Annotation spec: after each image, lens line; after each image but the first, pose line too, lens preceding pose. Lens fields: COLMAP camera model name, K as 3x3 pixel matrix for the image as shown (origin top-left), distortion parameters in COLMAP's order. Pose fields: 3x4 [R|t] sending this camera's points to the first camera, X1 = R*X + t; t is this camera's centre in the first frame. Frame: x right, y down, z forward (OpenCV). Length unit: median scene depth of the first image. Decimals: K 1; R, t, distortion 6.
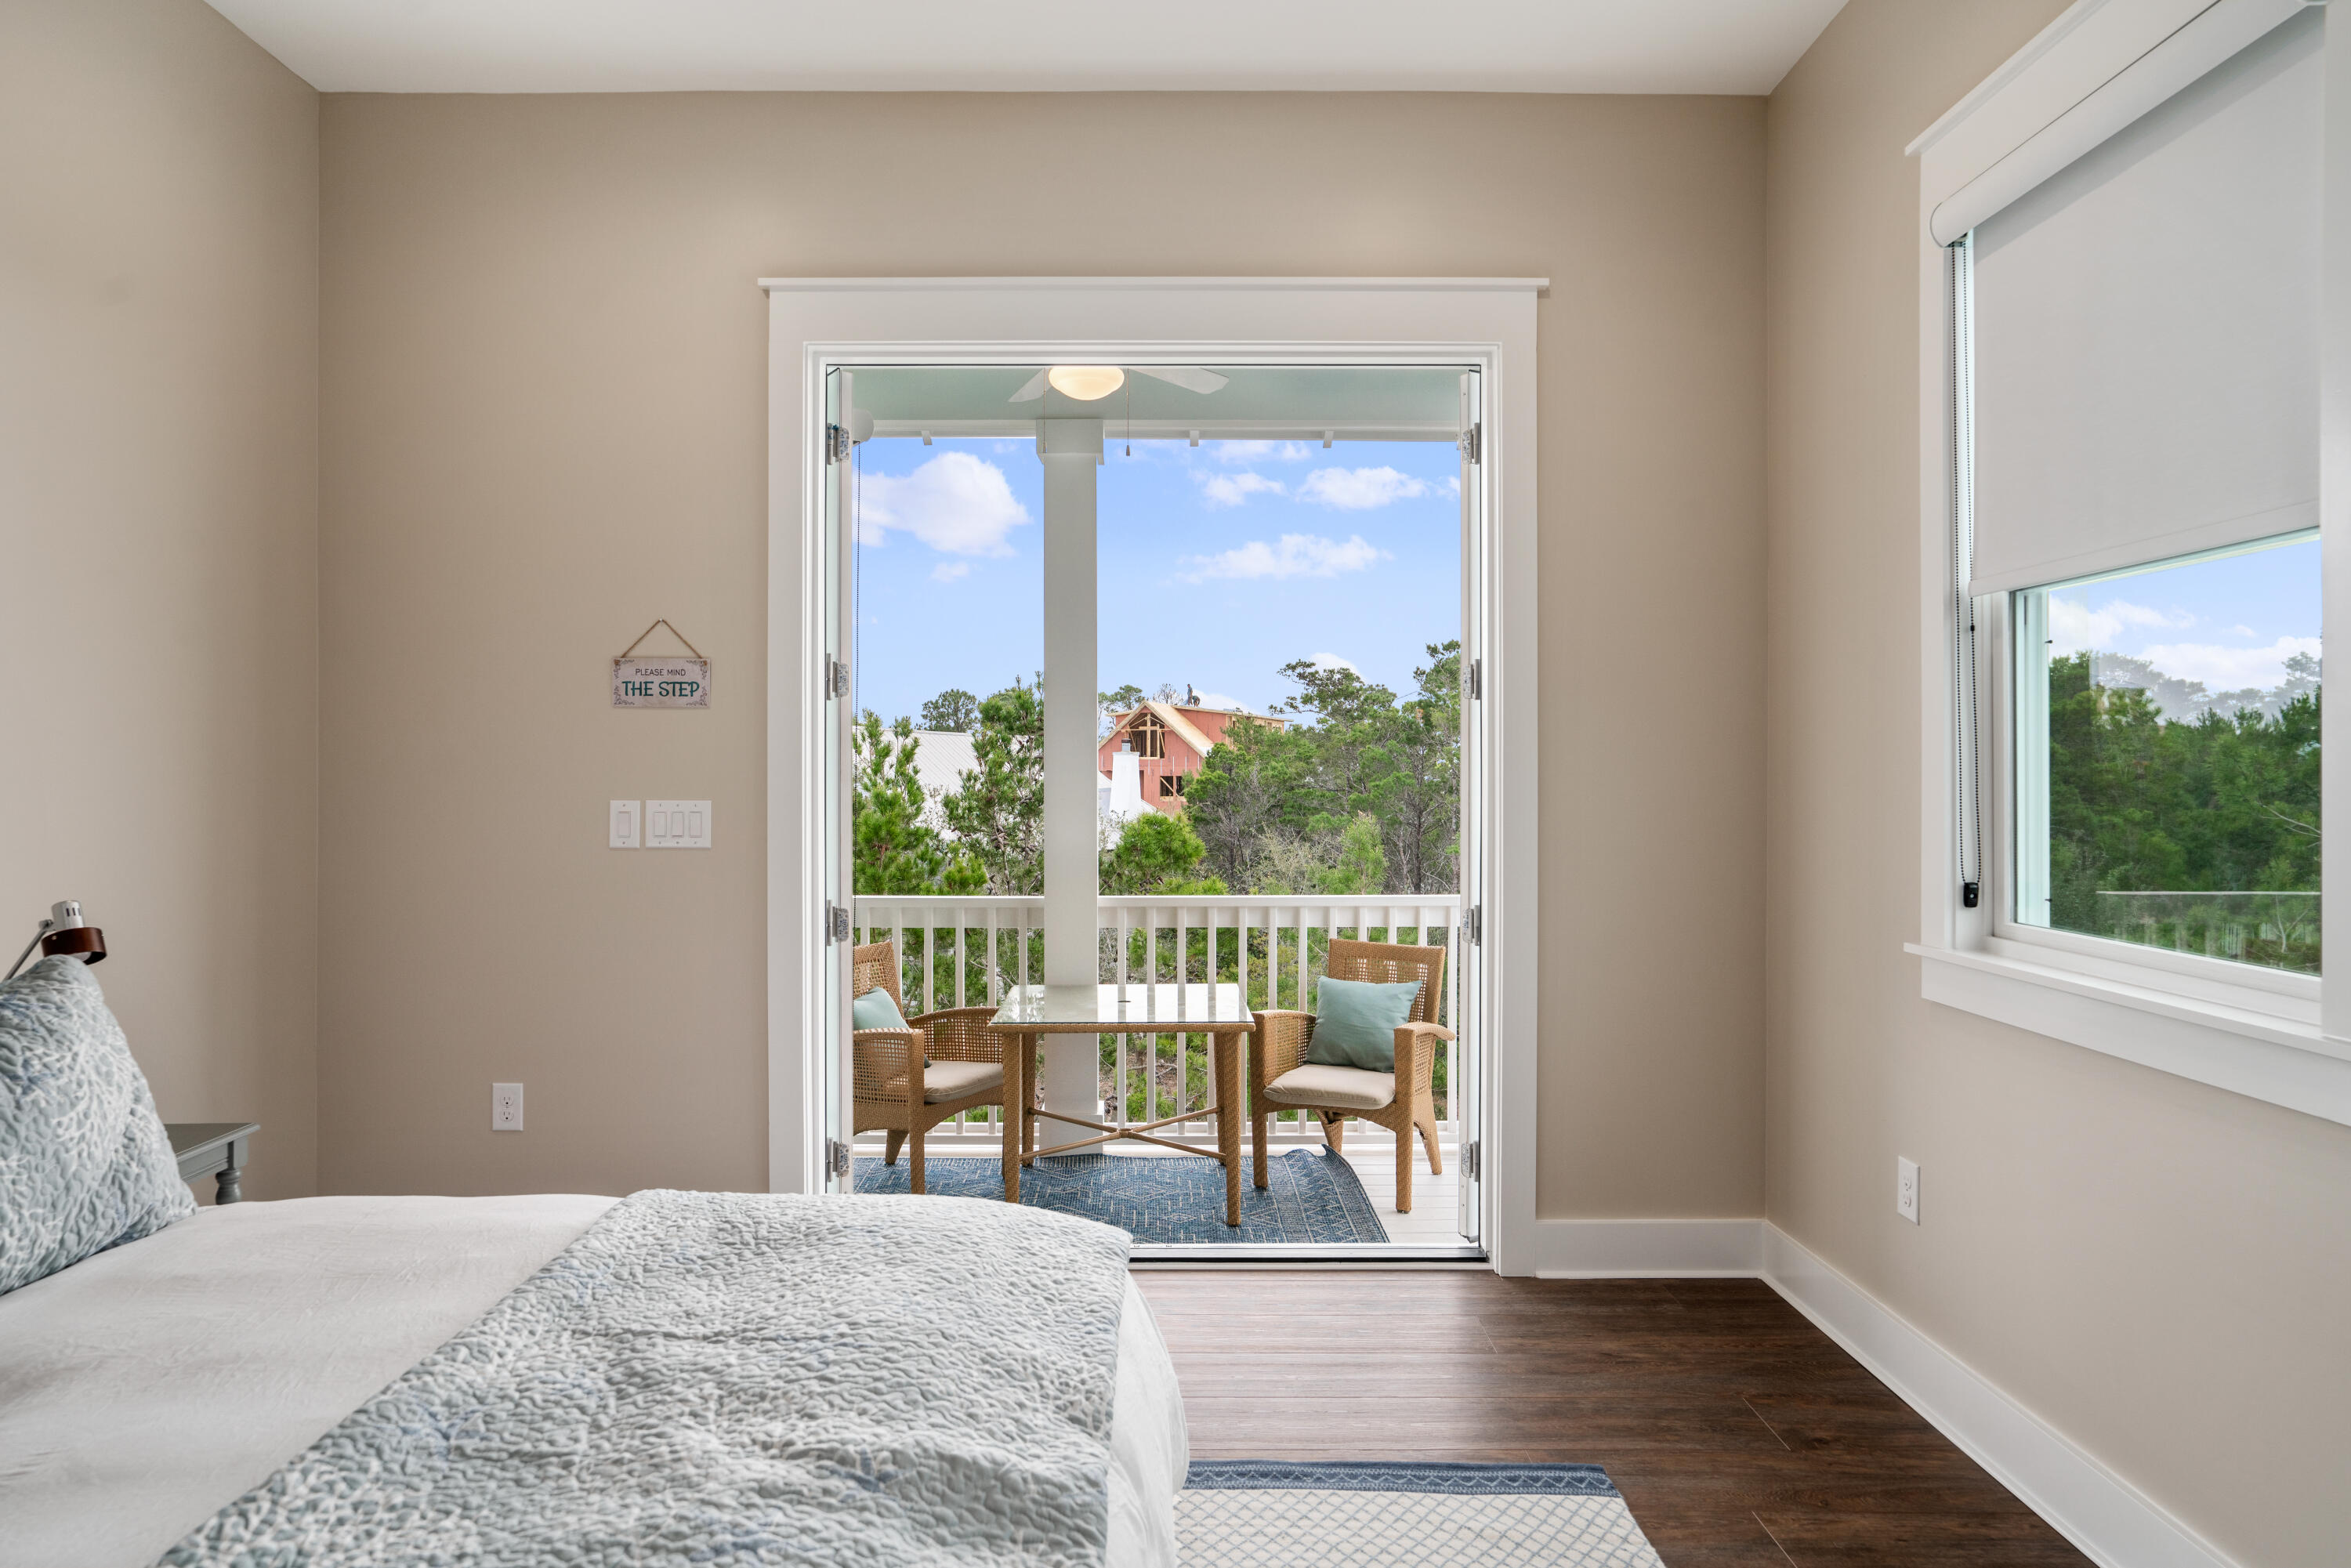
lens RADIAL K [[1415.2, 0, 1171.3], [0, 1415.2, 786.2], [0, 0, 1]] dist [-0.000991, -0.002227]
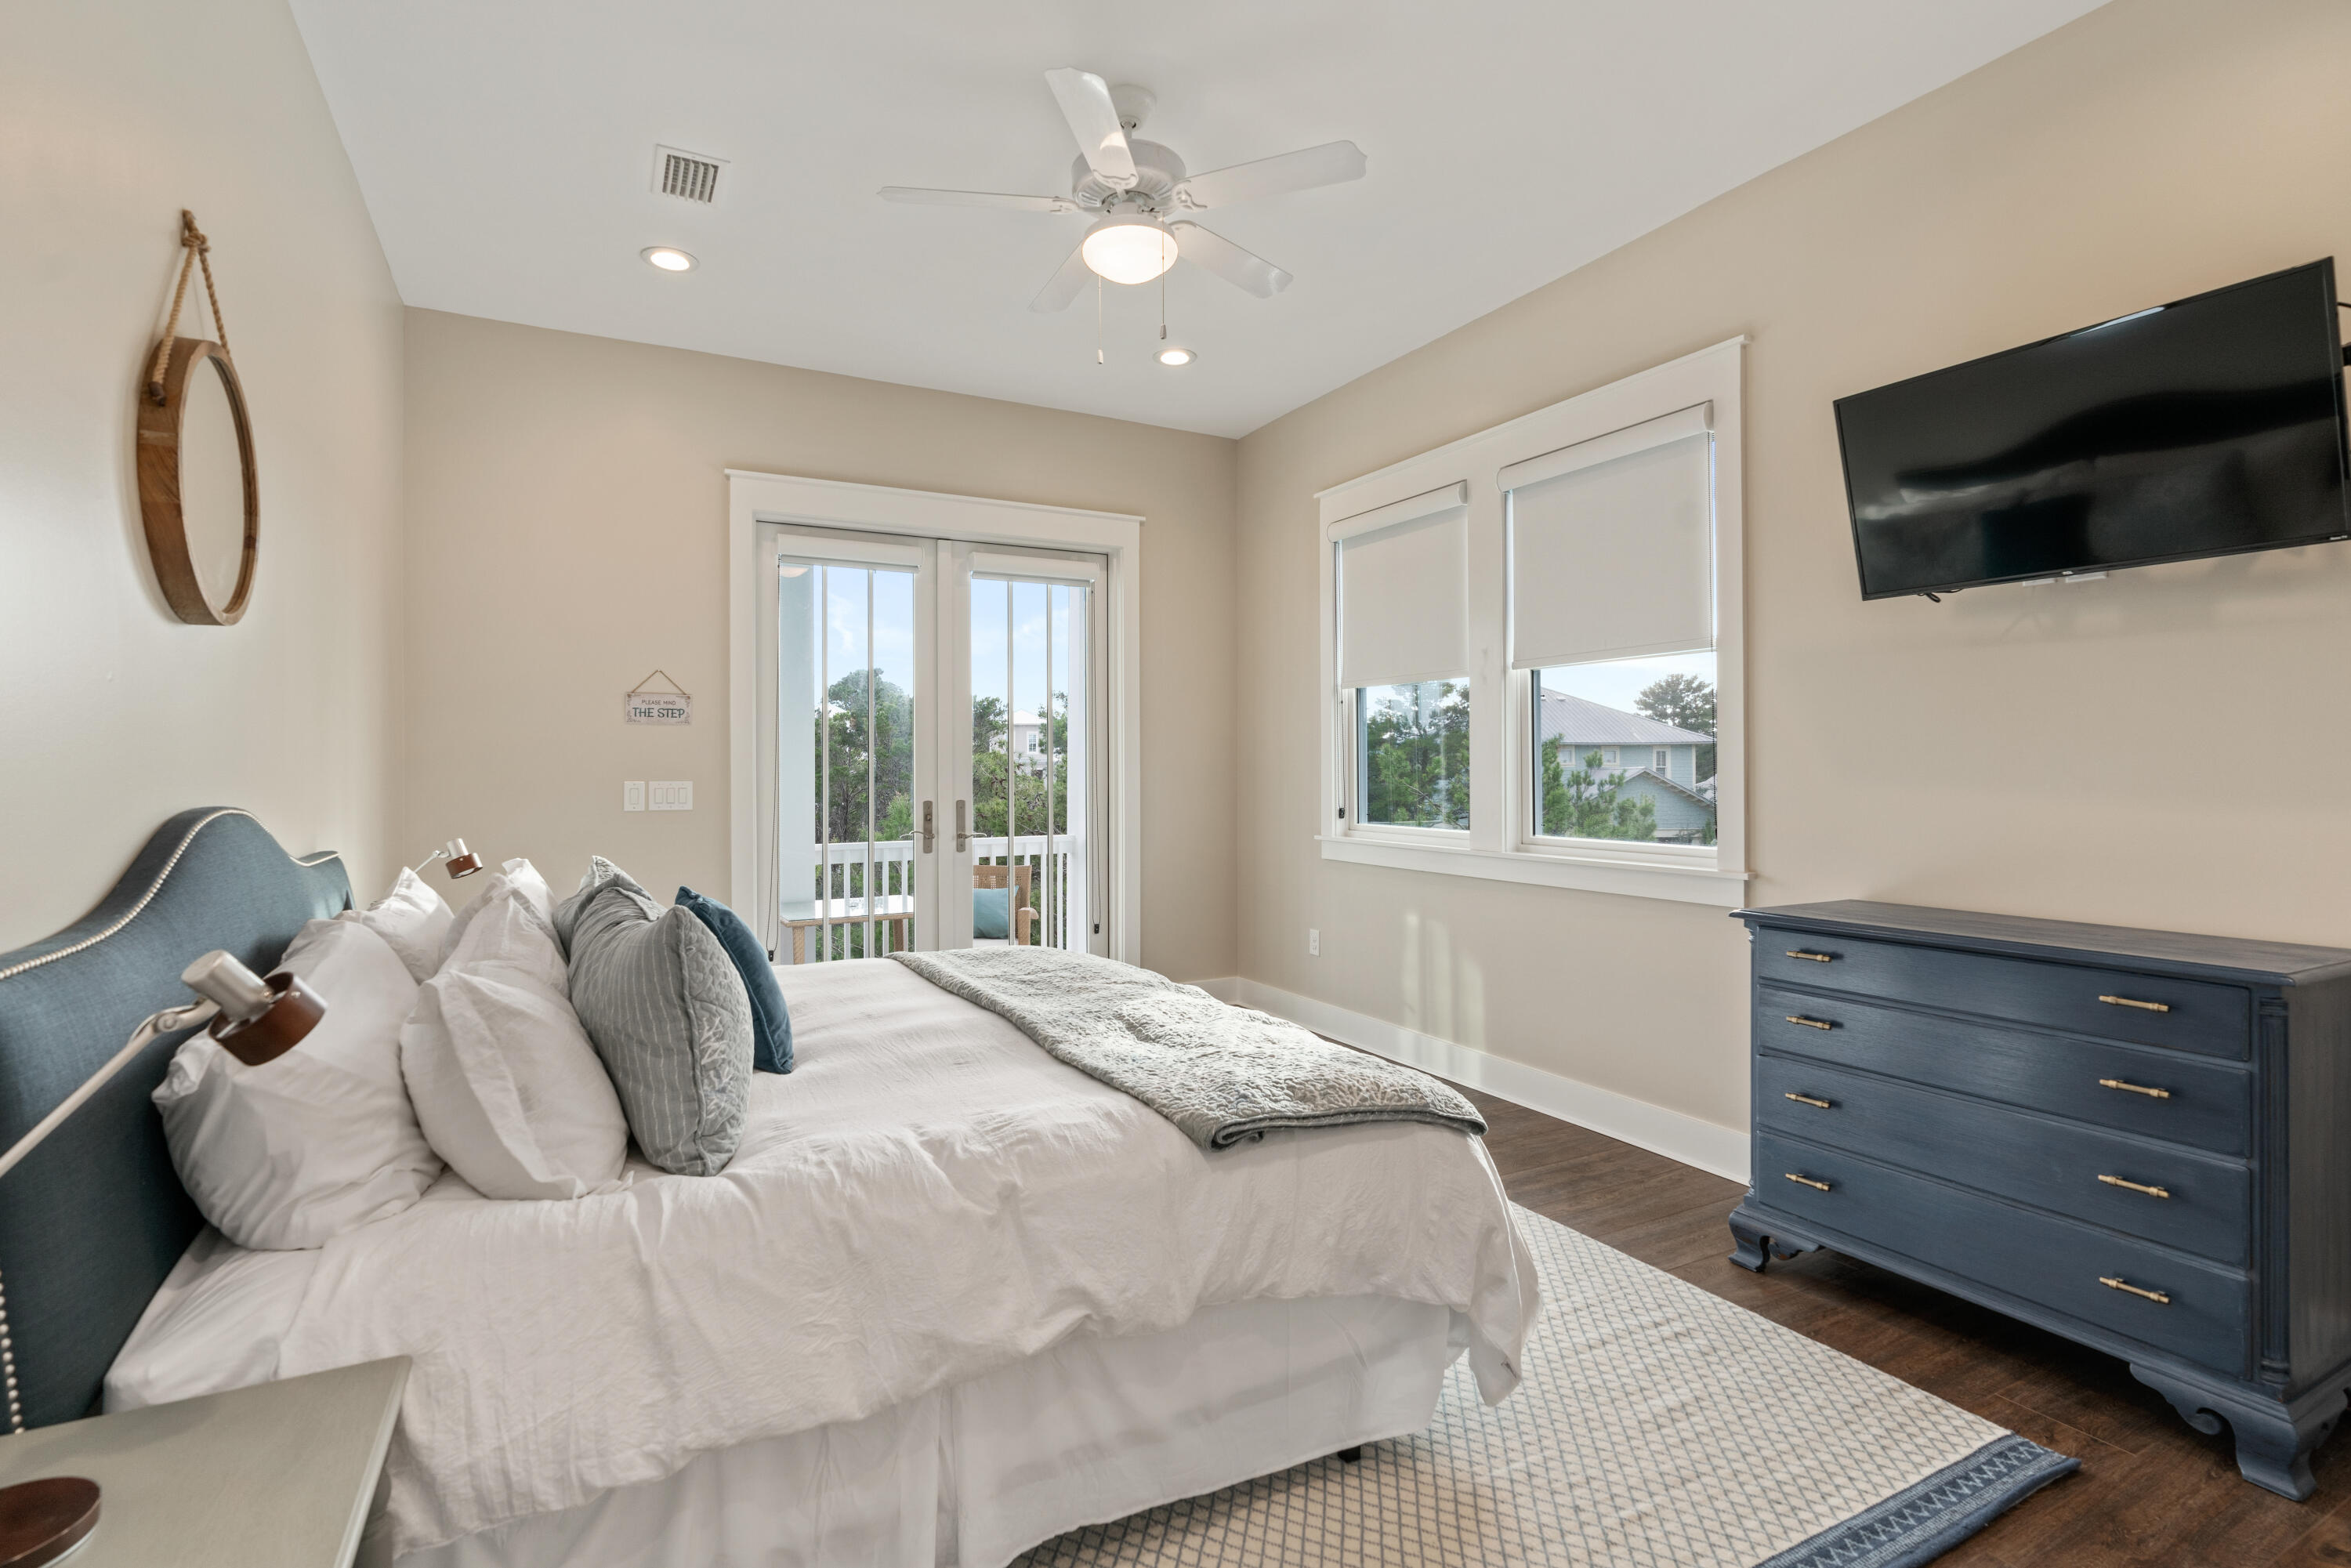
lens RADIAL K [[1081.0, 0, 1164.4], [0, 1081.0, 780.8], [0, 0, 1]] dist [-0.004280, 0.000953]
pose [[0.888522, -0.009795, 0.458729, -0.414843], [0.008197, 0.999951, 0.005474, 0.007491], [-0.458760, -0.001103, 0.888560, -0.374279]]
